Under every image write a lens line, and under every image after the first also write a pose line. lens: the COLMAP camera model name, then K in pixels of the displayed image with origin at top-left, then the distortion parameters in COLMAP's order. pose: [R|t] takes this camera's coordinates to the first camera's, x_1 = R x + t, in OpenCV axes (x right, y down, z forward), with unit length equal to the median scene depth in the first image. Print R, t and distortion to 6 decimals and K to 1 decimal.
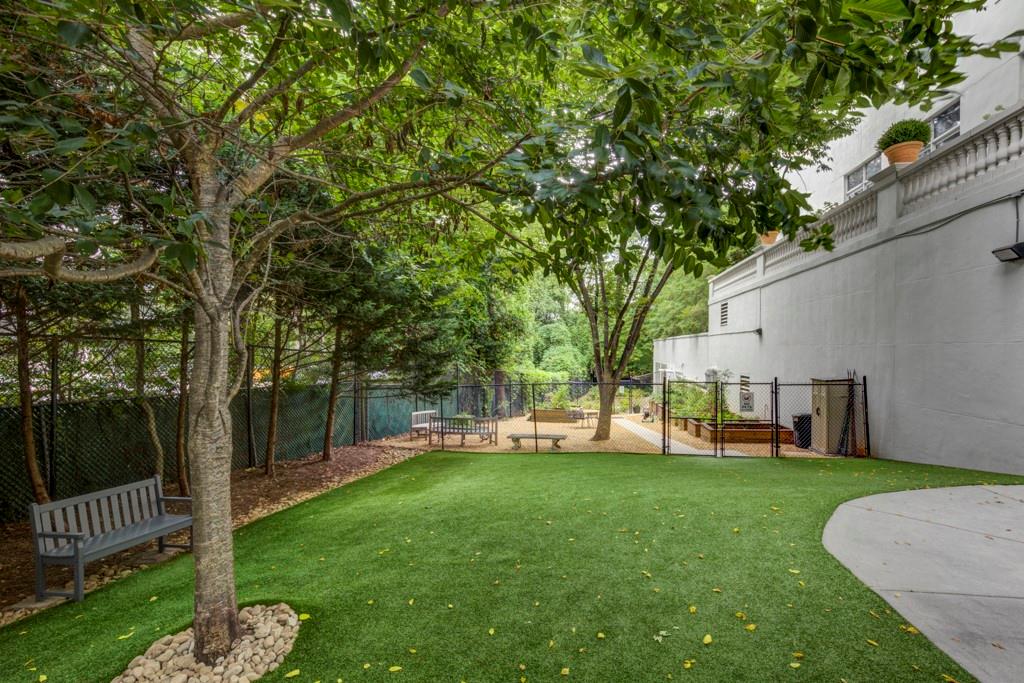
lens RADIAL K [[483.1, 0, 513.8], [0, 483.1, 344.7], [0, 0, 1]] dist [0.001606, 0.000083]
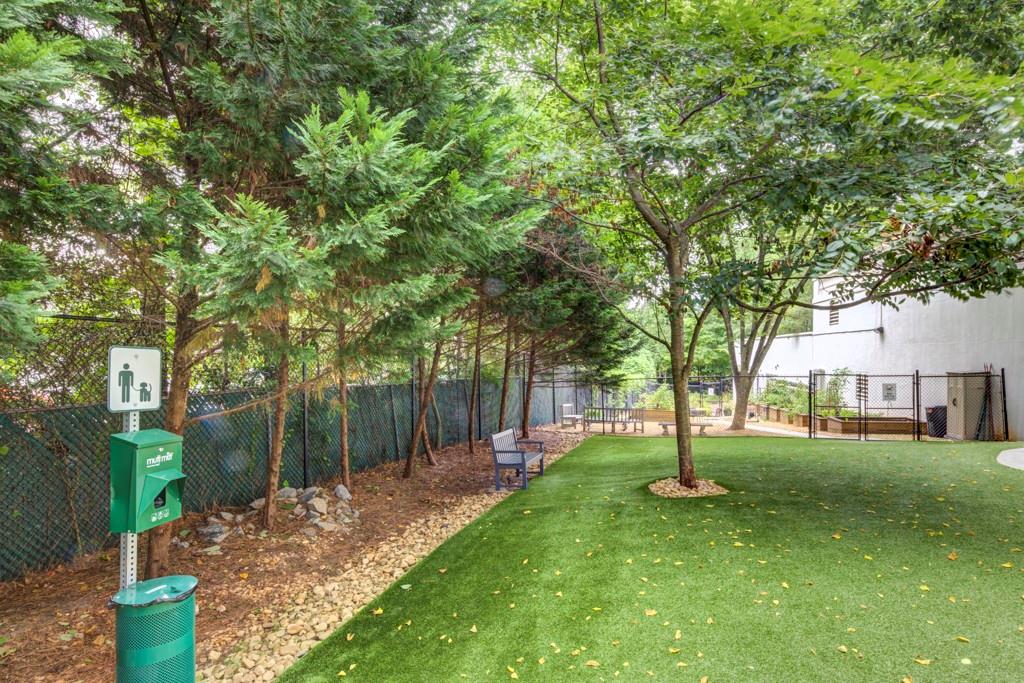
lens RADIAL K [[523.3, 0, 511.1], [0, 523.3, 341.0], [0, 0, 1]] dist [-0.000412, -0.000298]
pose [[0.995042, -0.006506, -0.099246, -0.265750], [0.005320, 0.999911, -0.012204, 0.008880], [0.099316, 0.011615, 0.994988, -0.298472]]
